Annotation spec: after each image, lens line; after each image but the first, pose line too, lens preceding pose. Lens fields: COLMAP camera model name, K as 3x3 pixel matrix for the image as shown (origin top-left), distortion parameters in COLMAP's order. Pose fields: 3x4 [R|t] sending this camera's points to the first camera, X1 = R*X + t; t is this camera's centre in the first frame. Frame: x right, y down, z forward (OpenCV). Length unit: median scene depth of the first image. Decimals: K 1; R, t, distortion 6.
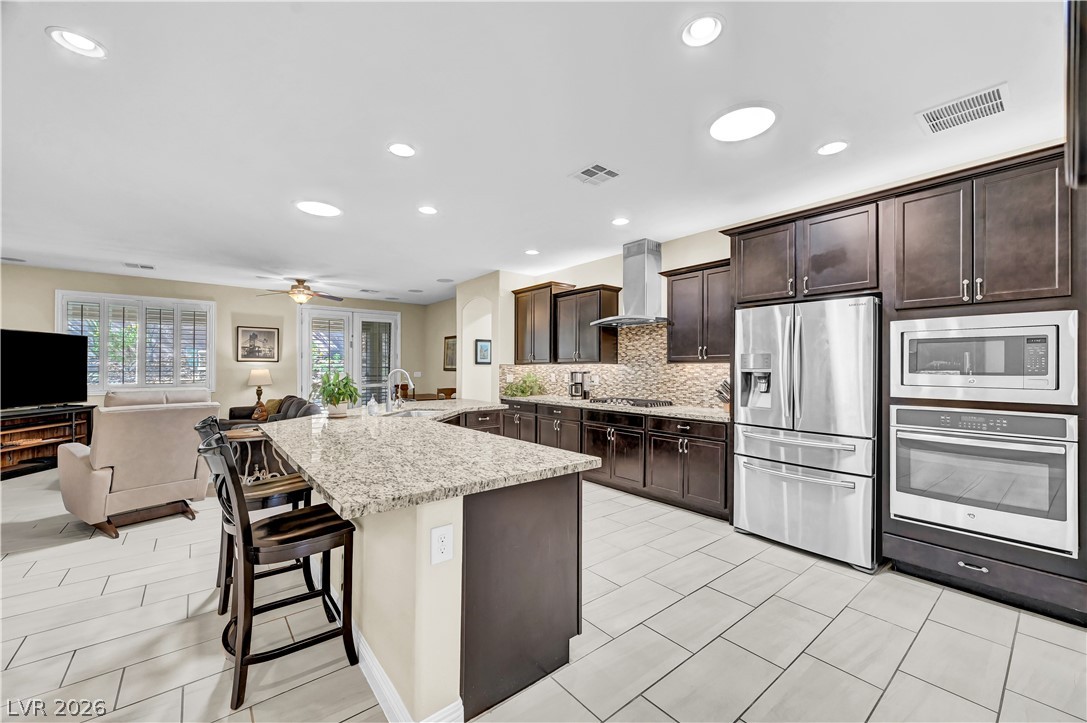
lens RADIAL K [[438.4, 0, 548.2], [0, 438.4, 368.2], [0, 0, 1]] dist [0.000553, -0.000127]
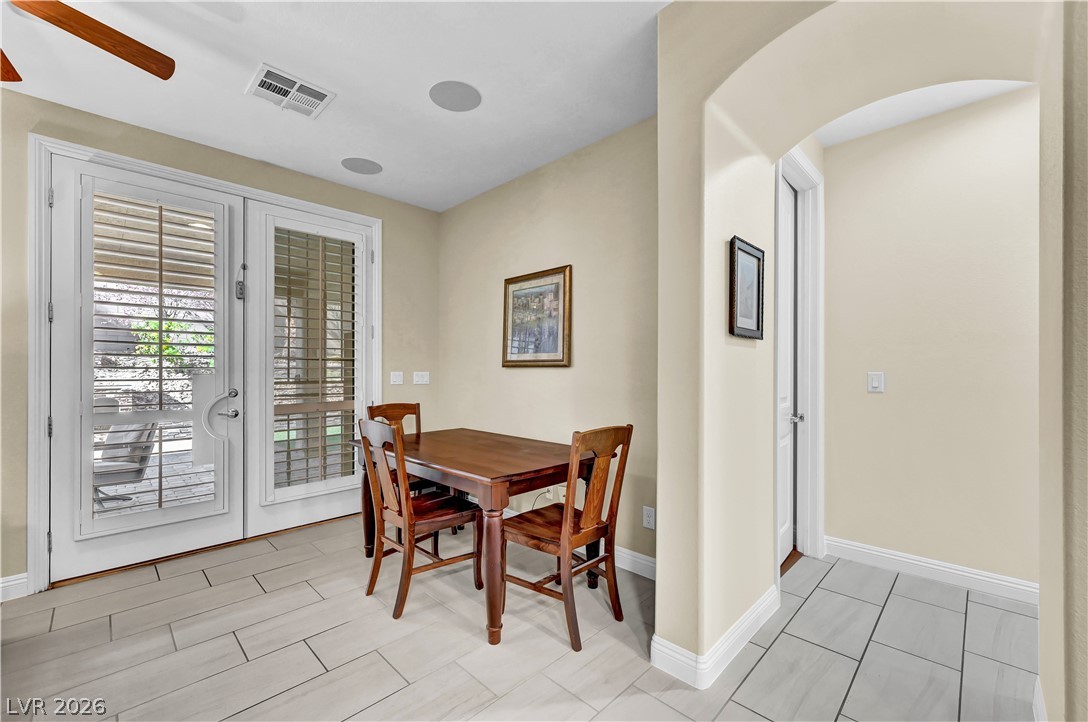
lens RADIAL K [[447.6, 0, 542.7], [0, 447.6, 370.0], [0, 0, 1]] dist [-0.000483, -0.000072]
pose [[0.993921, -0.005677, 0.109951, -0.438251], [0.005902, 0.999981, -0.001726, 0.015818], [-0.109939, 0.002365, 0.993936, 1.082249]]
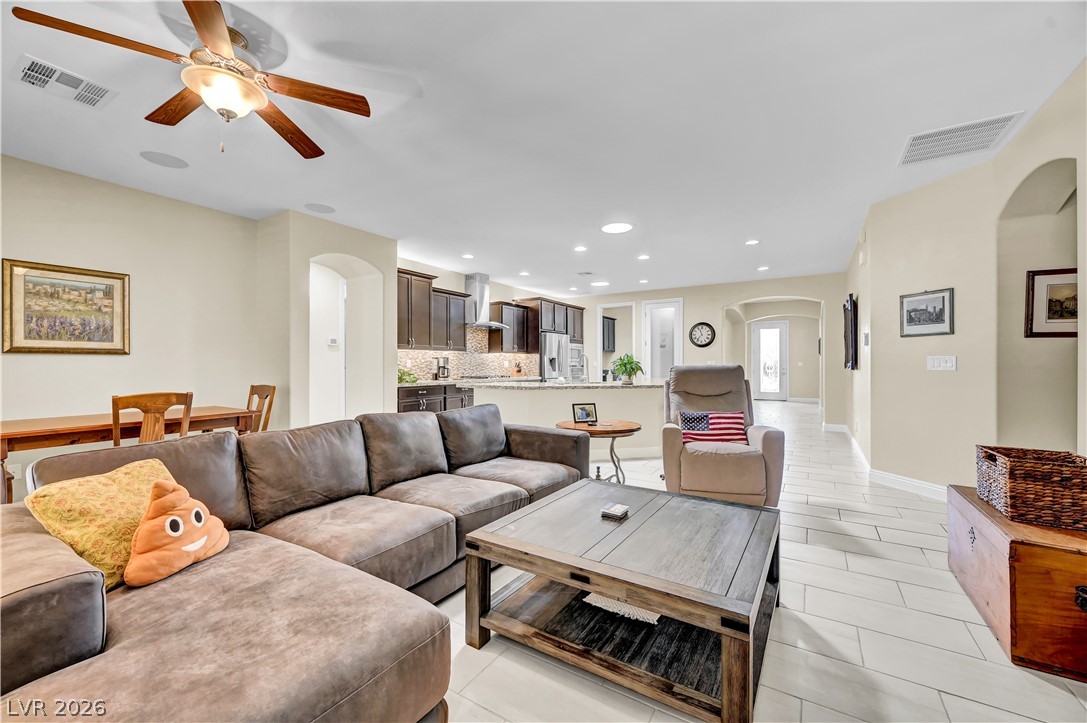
lens RADIAL K [[427.5, 0, 558.1], [0, 427.5, 364.8], [0, 0, 1]] dist [0.000156, -0.000046]
pose [[-0.347046, -0.005037, 0.937835, -1.284376], [0.000810, 0.999984, 0.005671, 0.024517], [-0.937848, 0.002727, -0.347036, 1.242329]]
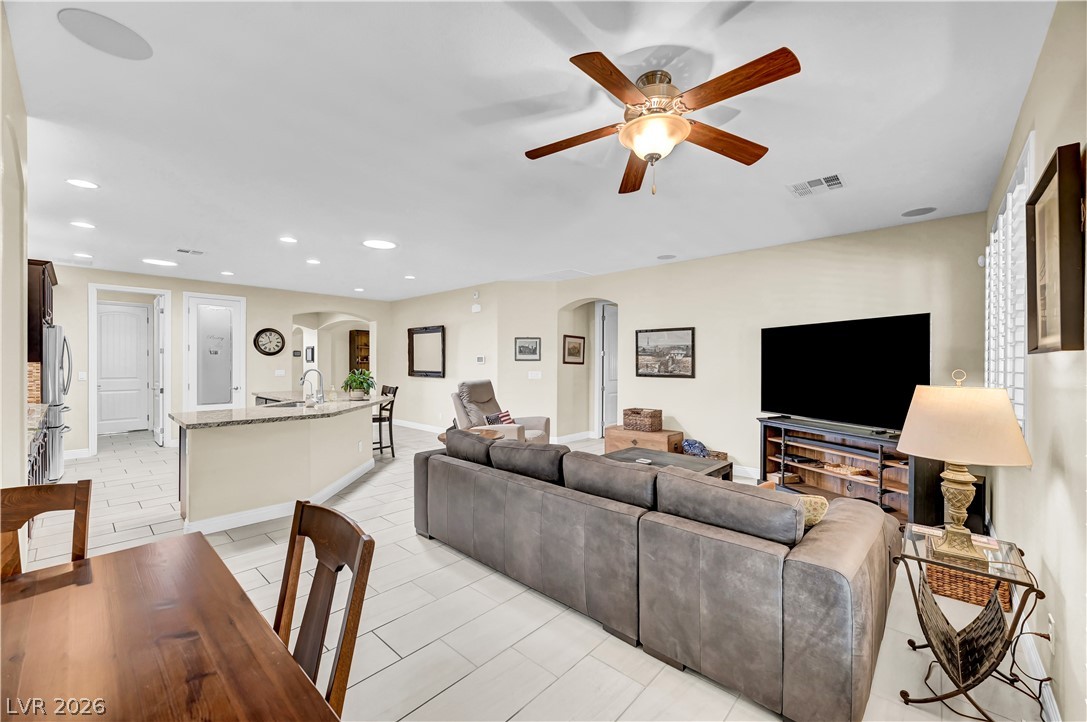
lens RADIAL K [[426.1, 0, 538.0], [0, 426.1, 365.2], [0, 0, 1]] dist [0.000581, -0.000066]
pose [[-0.990111, -0.005543, -0.140177, -0.633804], [-0.006336, 0.999966, 0.005209, -0.014200], [0.140144, 0.006046, -0.990113, 1.804868]]
